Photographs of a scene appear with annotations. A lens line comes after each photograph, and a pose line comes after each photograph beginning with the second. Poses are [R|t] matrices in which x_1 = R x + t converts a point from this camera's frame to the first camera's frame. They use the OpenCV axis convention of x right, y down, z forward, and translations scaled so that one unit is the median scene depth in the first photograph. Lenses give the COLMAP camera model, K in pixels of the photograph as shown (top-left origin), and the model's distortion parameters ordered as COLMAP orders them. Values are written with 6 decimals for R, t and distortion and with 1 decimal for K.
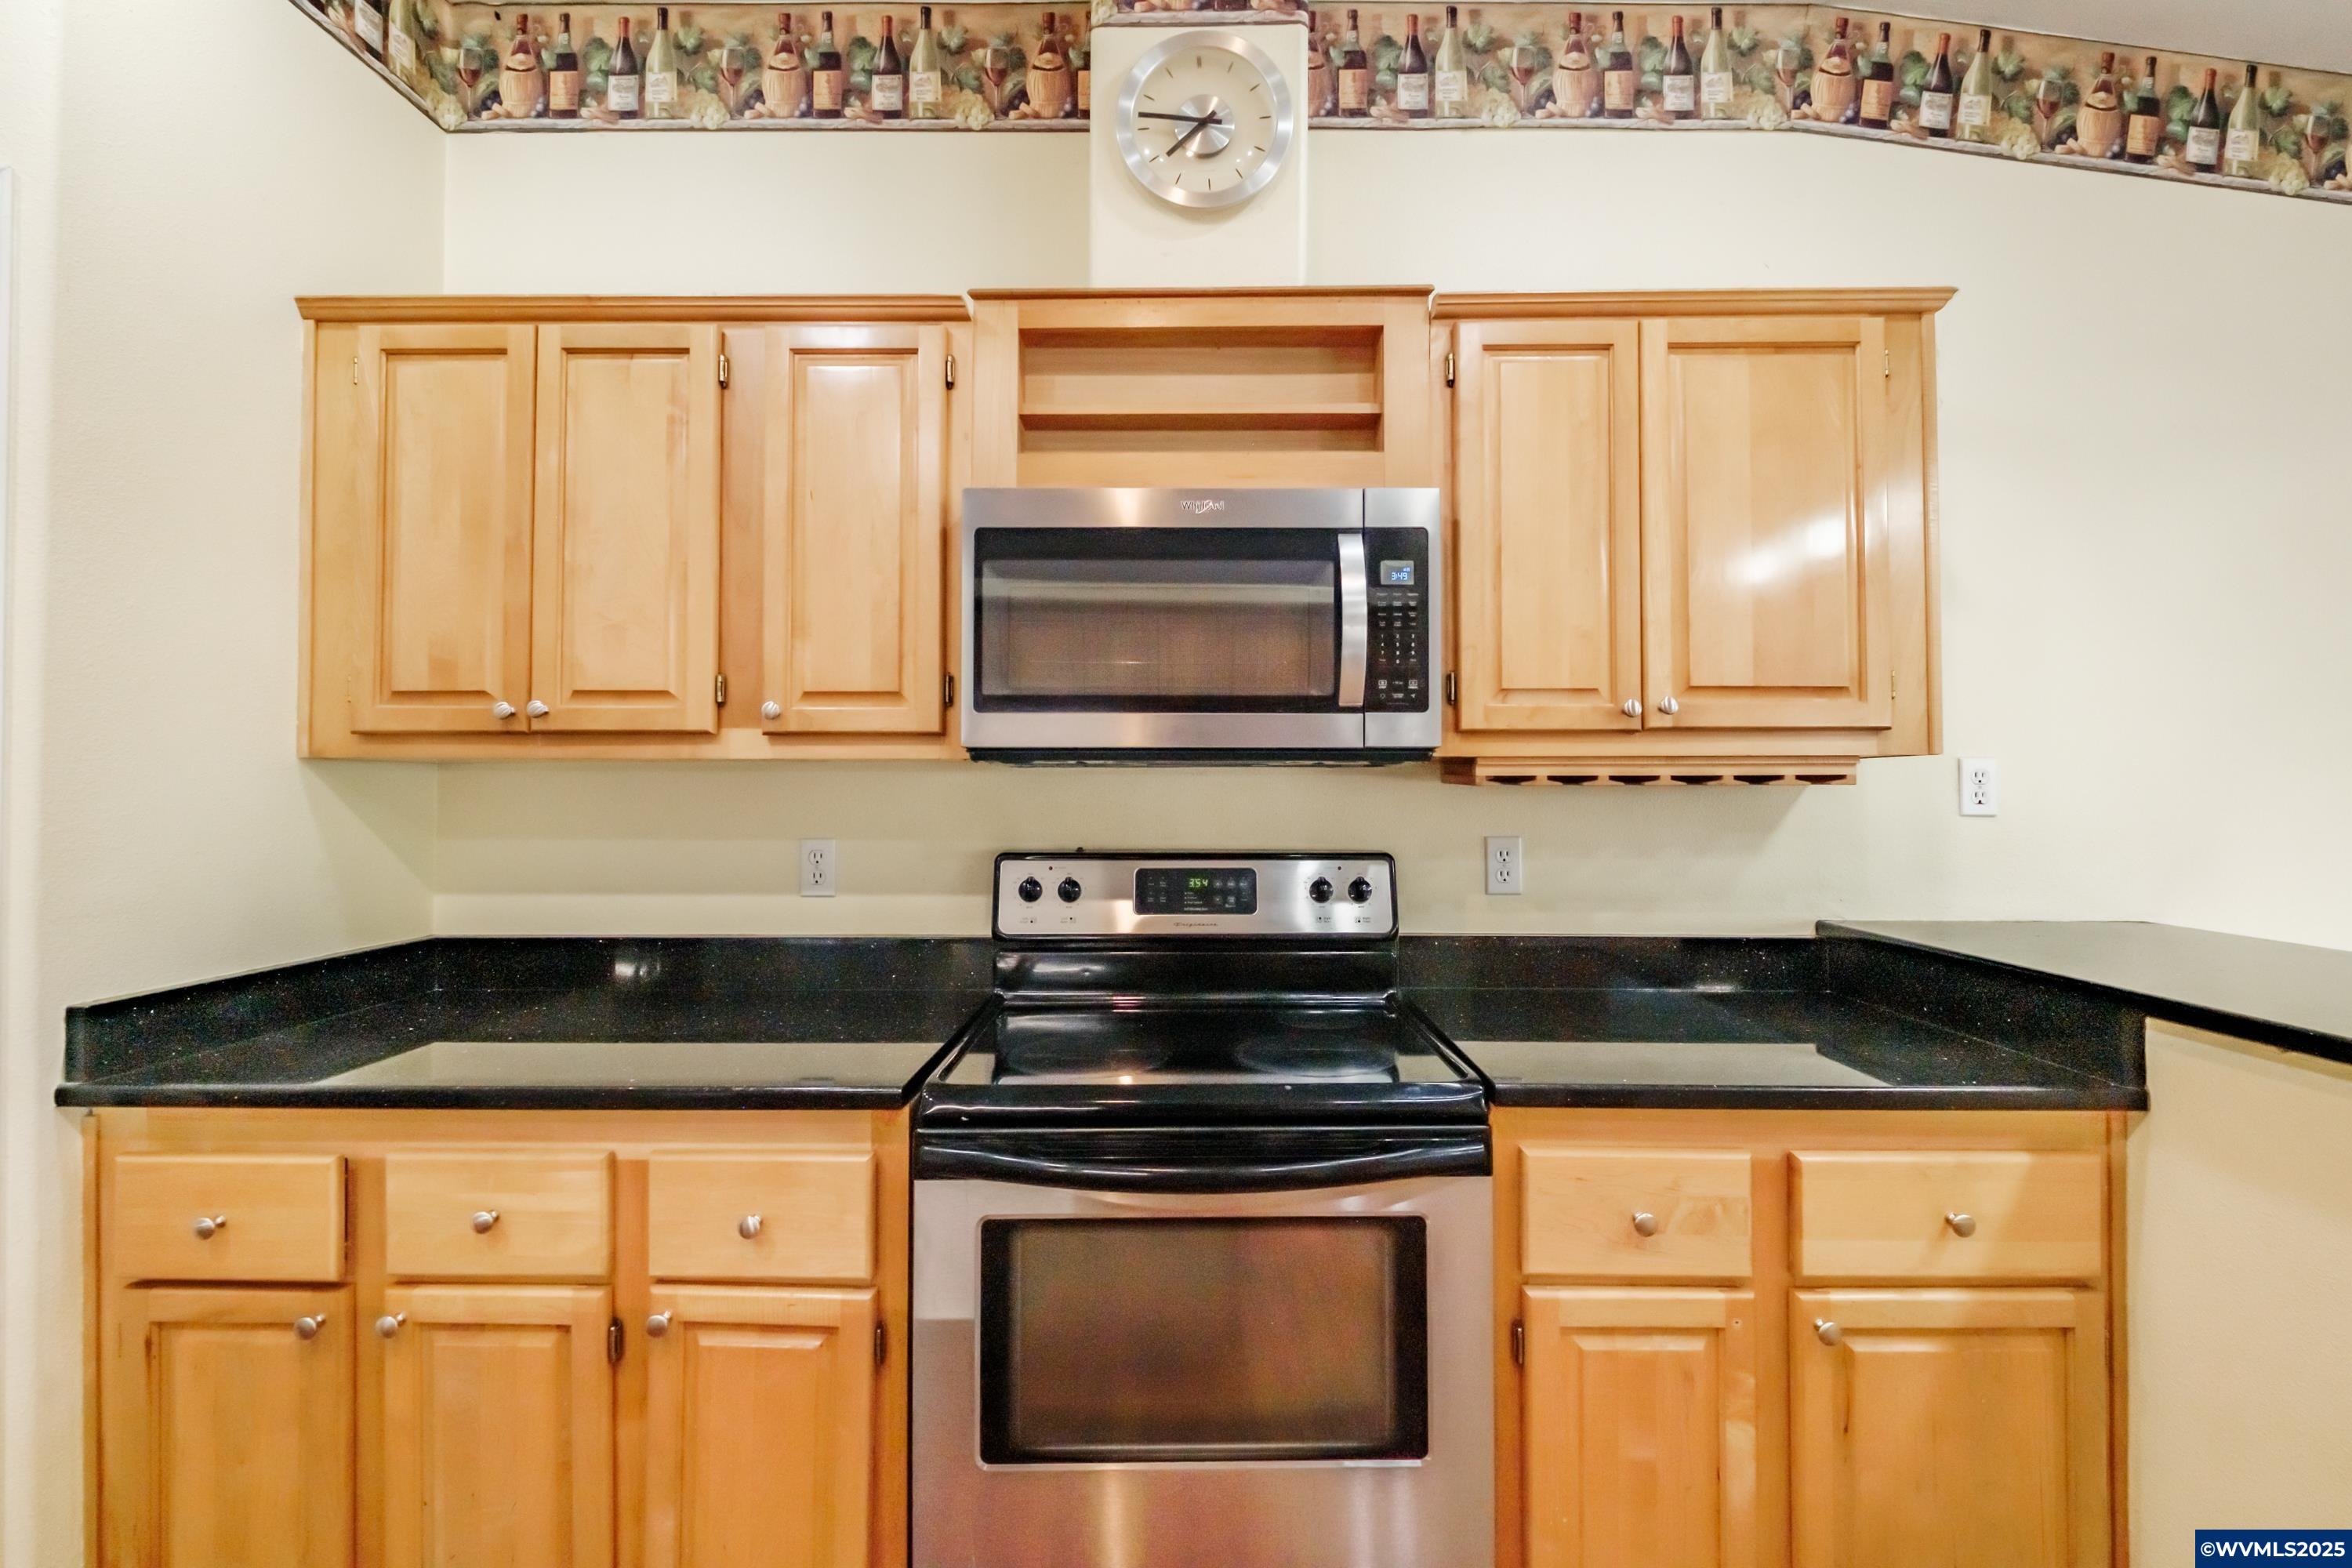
lens RADIAL K [[1058.9, 0, 1110.7], [0, 1058.9, 760.3], [0, 0, 1]] dist [-0.005451, -0.000554]
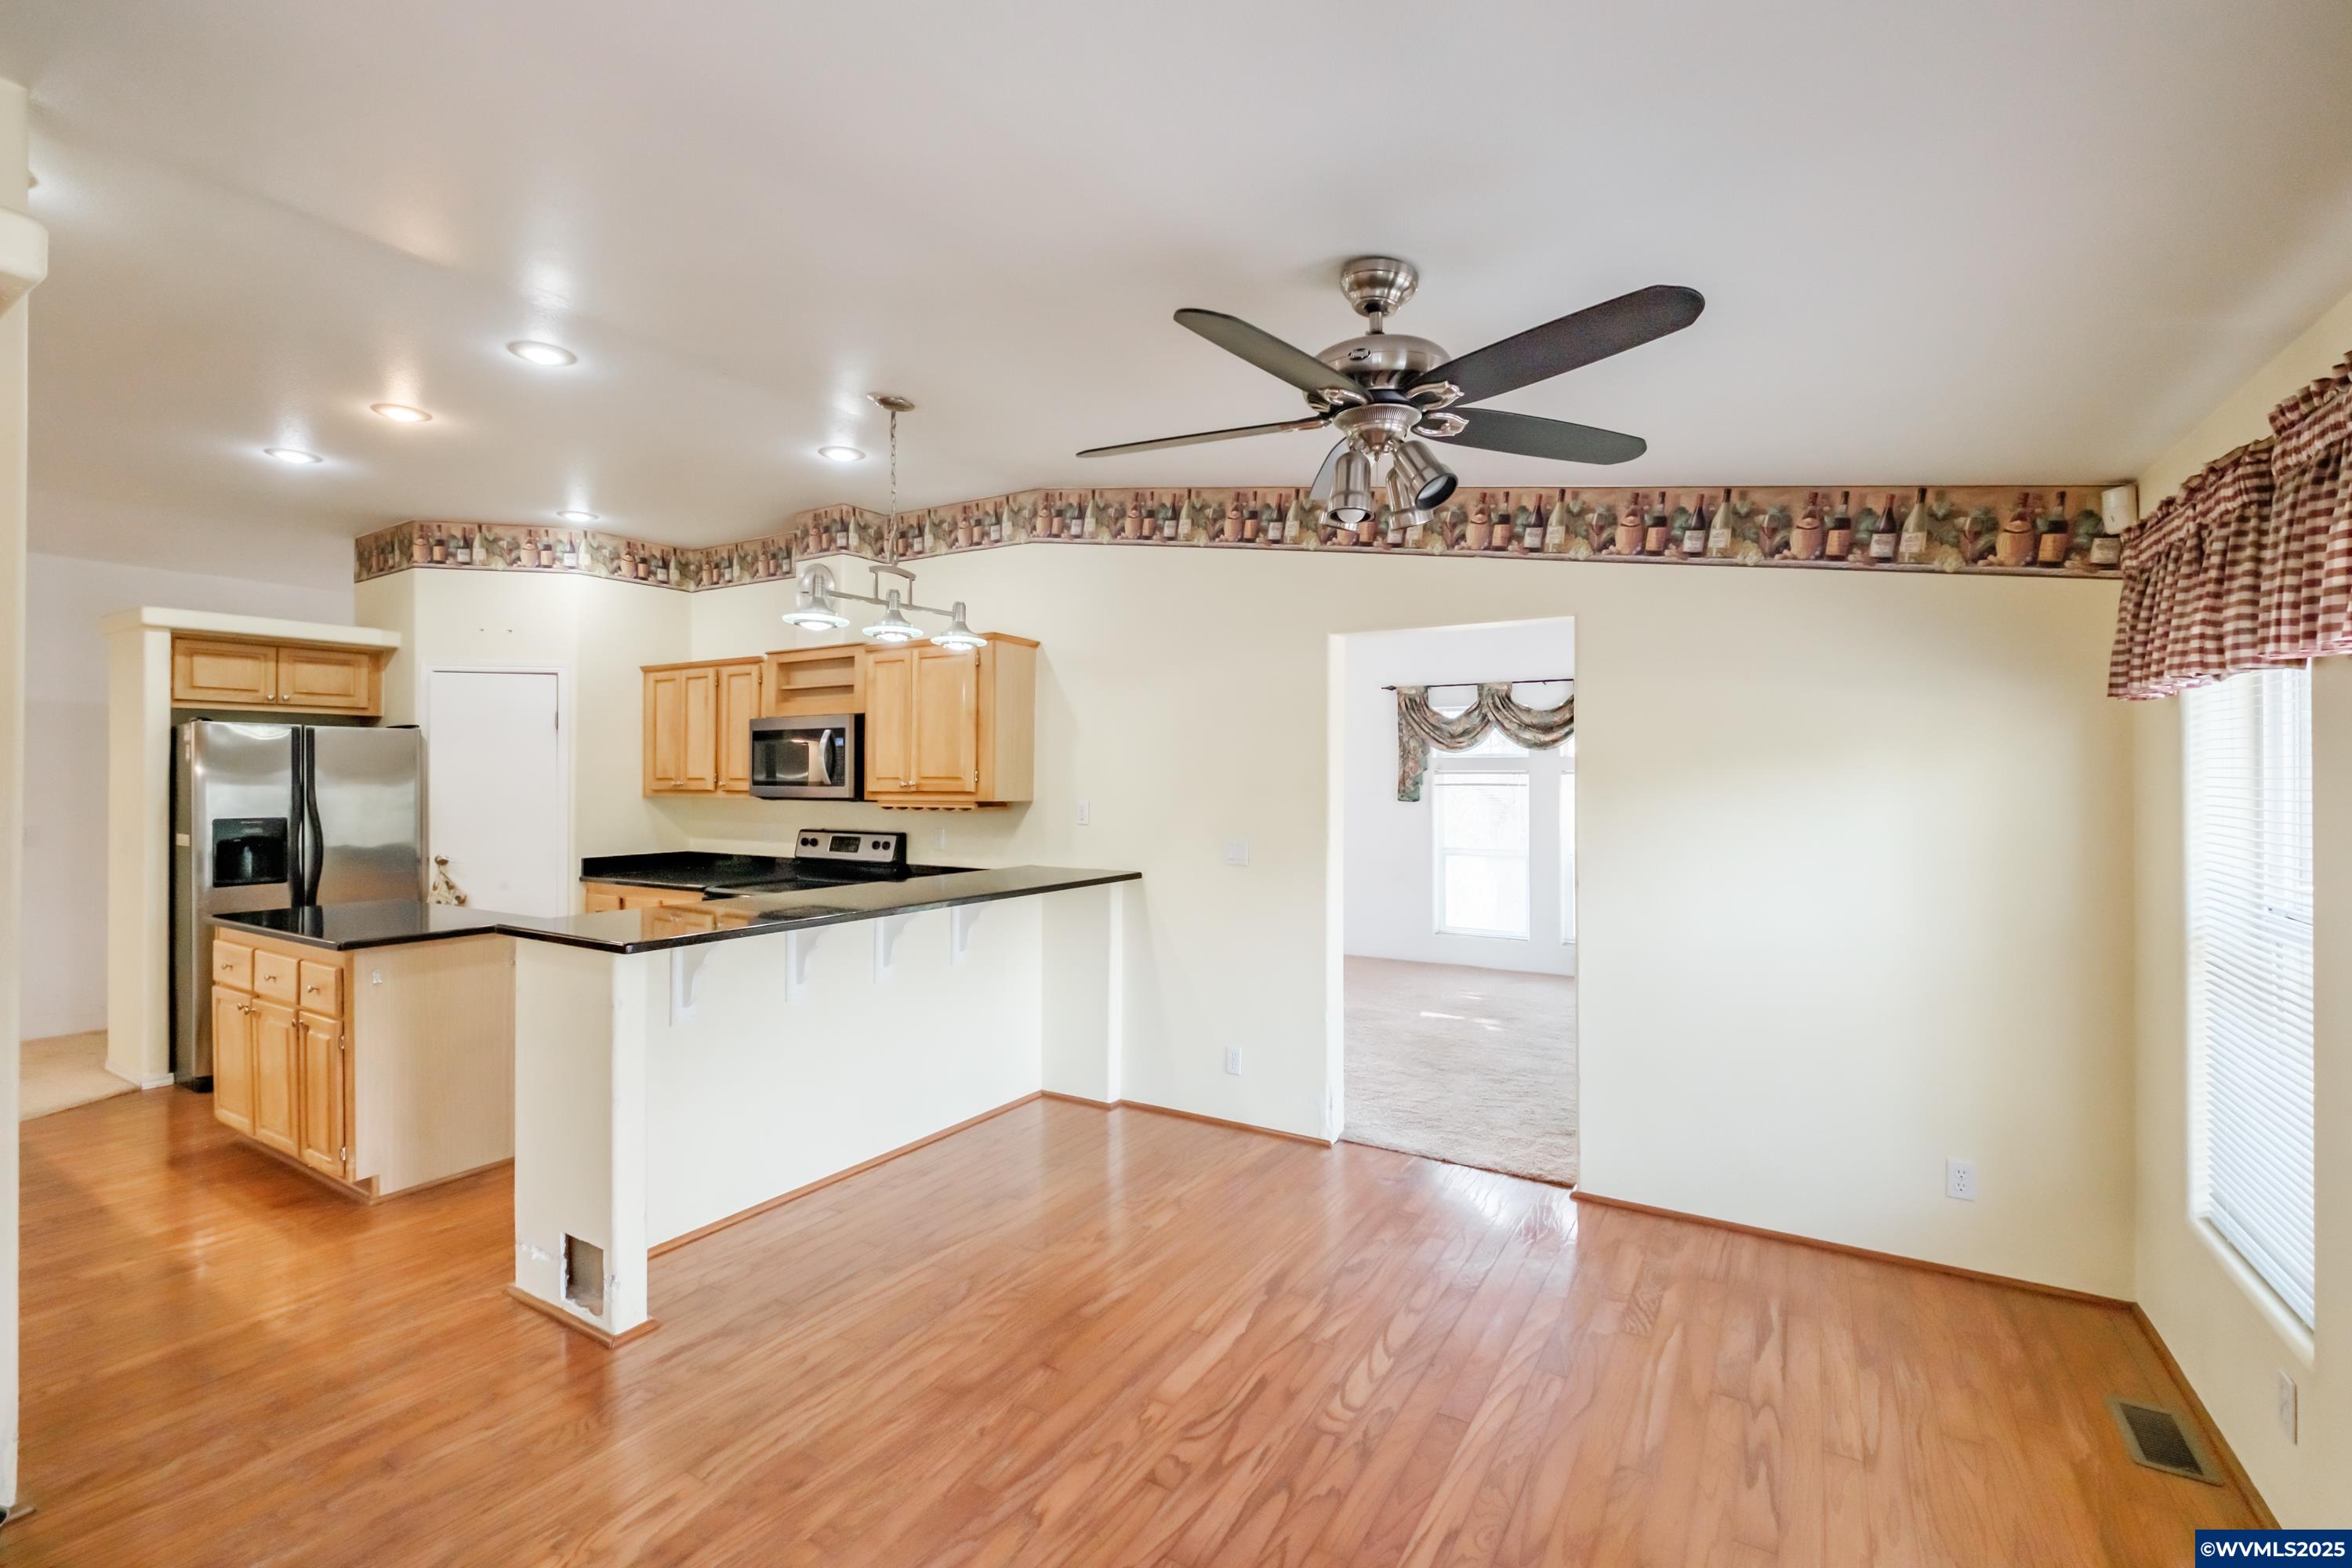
lens RADIAL K [[1016.8, 0, 1176.0], [0, 1016.8, 784.0], [0, 0, 1]] dist [-0.021090, 0.000142]
pose [[0.864742, 0.000634, -0.502216, 2.242846], [0.010355, 0.999764, 0.019092, -0.083142], [0.502109, -0.021710, 0.864532, -0.929301]]
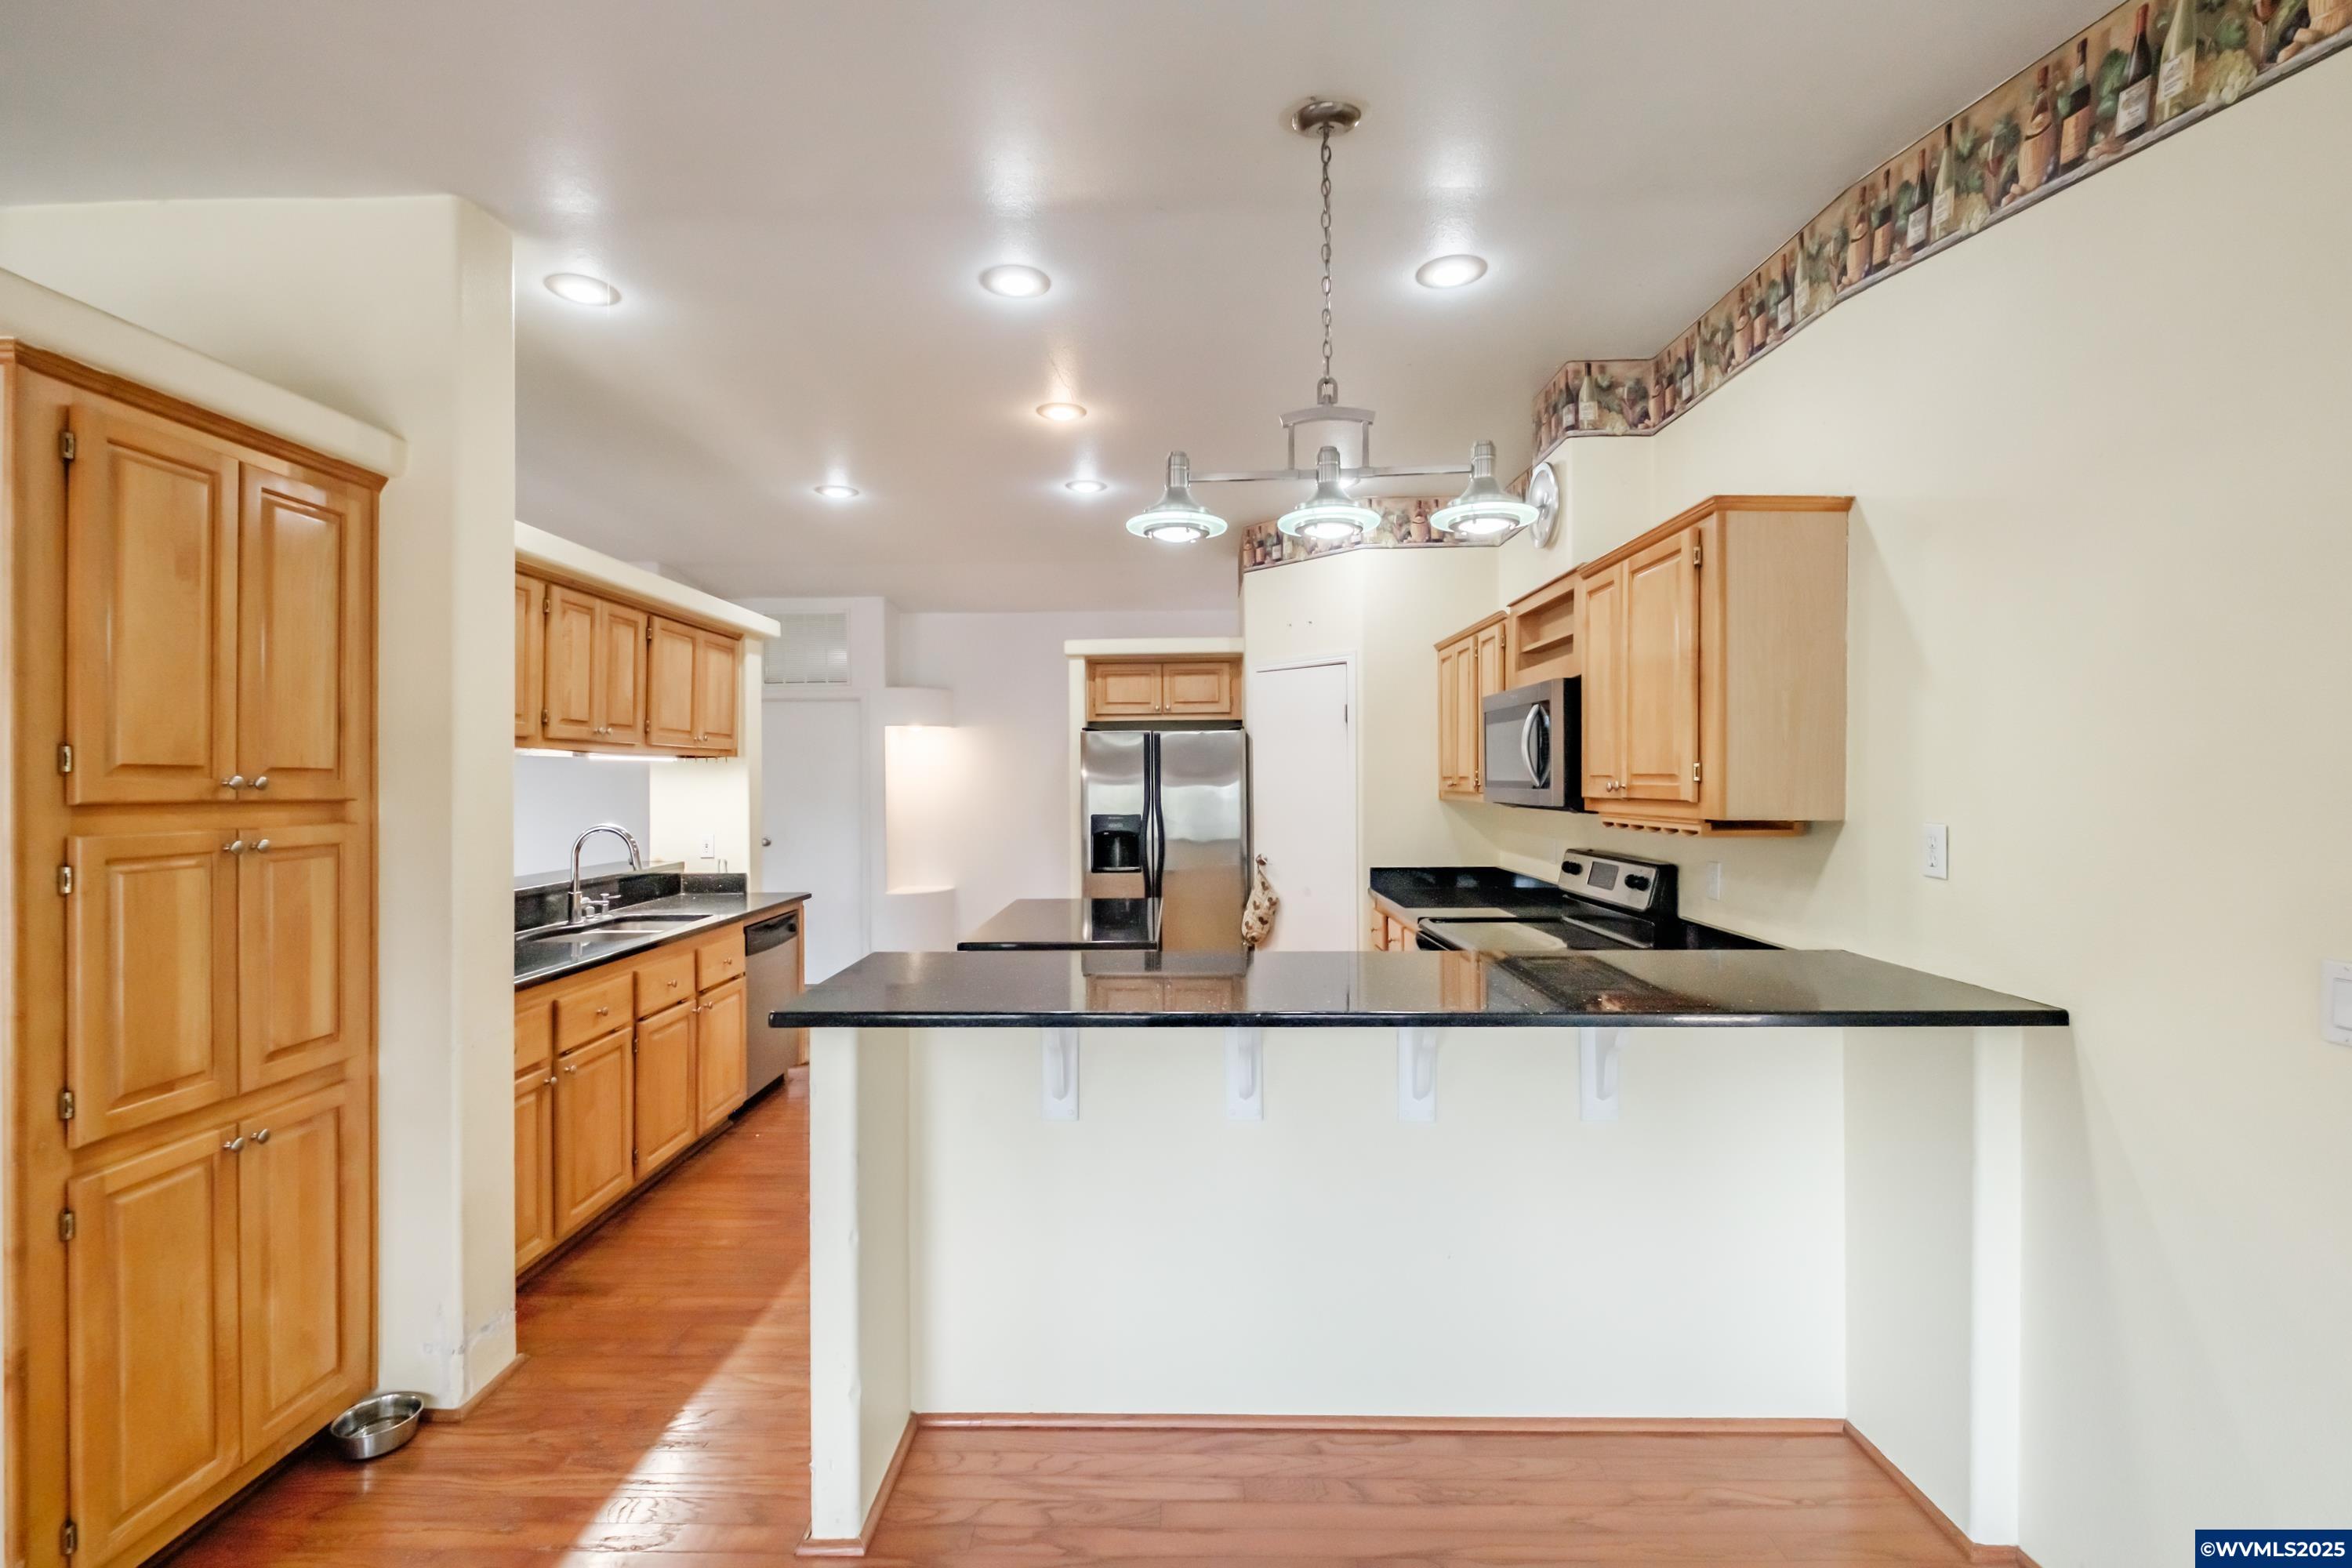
lens RADIAL K [[1036.2, 0, 1165.6], [0, 1036.2, 771.3], [0, 0, 1]] dist [0.002327, -0.004441]
pose [[-0.001977, -0.009183, -0.999956, 1.948780], [0.024404, 0.999660, -0.009229, -0.066469], [0.999700, -0.024421, -0.001752, 0.221498]]
